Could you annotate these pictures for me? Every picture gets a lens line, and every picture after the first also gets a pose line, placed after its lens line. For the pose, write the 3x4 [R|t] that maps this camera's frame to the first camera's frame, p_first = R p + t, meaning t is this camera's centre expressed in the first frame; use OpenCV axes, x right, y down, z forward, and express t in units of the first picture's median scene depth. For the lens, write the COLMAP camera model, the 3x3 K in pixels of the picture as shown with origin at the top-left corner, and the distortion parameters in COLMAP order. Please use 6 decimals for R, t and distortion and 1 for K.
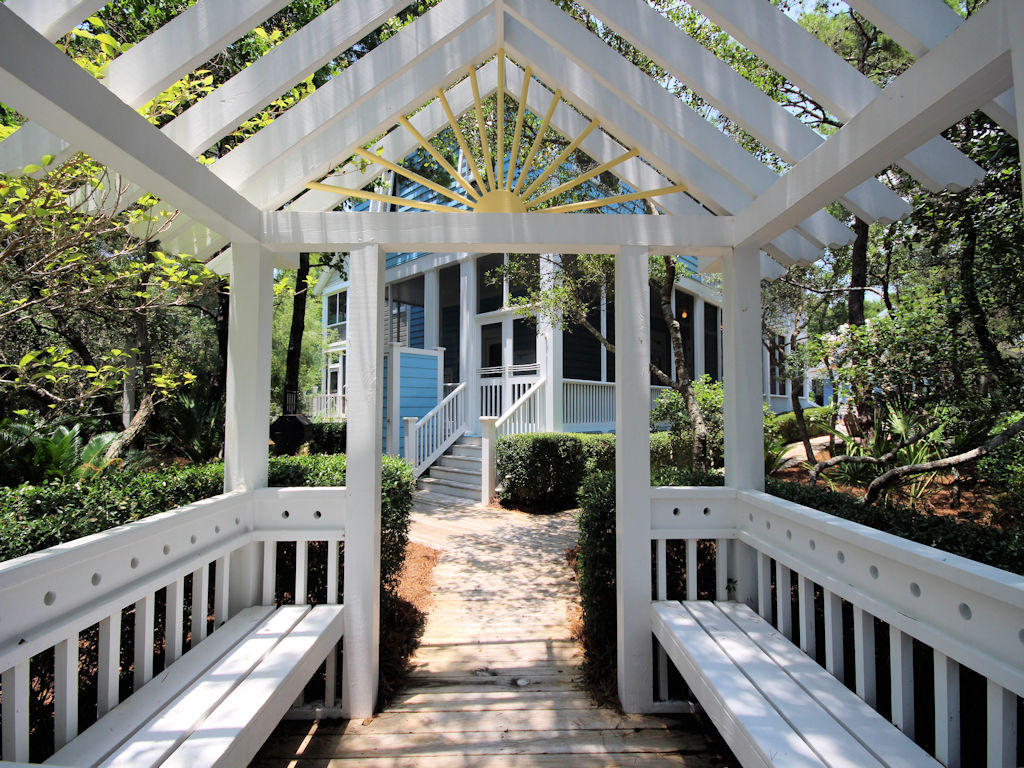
lens RADIAL K [[474.9, 0, 512.0], [0, 474.9, 385.7], [0, 0, 1]] dist [-0.022077, -0.000821]
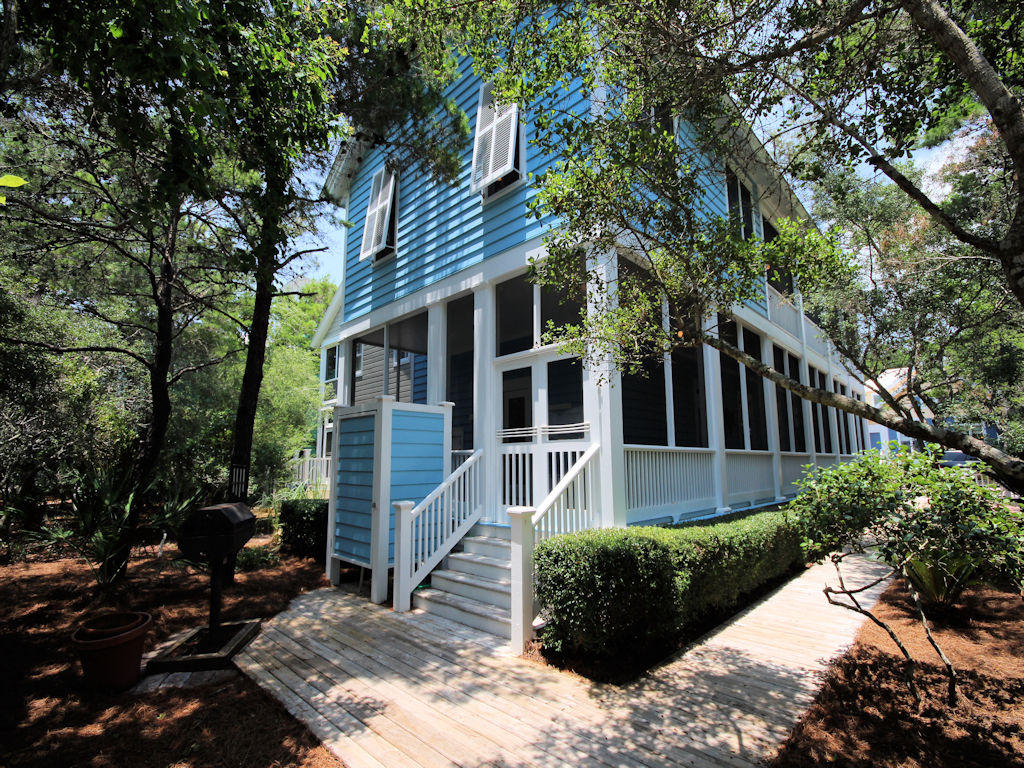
lens RADIAL K [[474.9, 0, 512.4], [0, 474.9, 388.4], [0, 0, 1]] dist [-0.022077, -0.000821]
pose [[0.999788, -0.010714, -0.017581, -0.038826], [0.008665, 0.993585, -0.112753, -0.018480], [0.018676, 0.112577, 0.993468, 0.279297]]
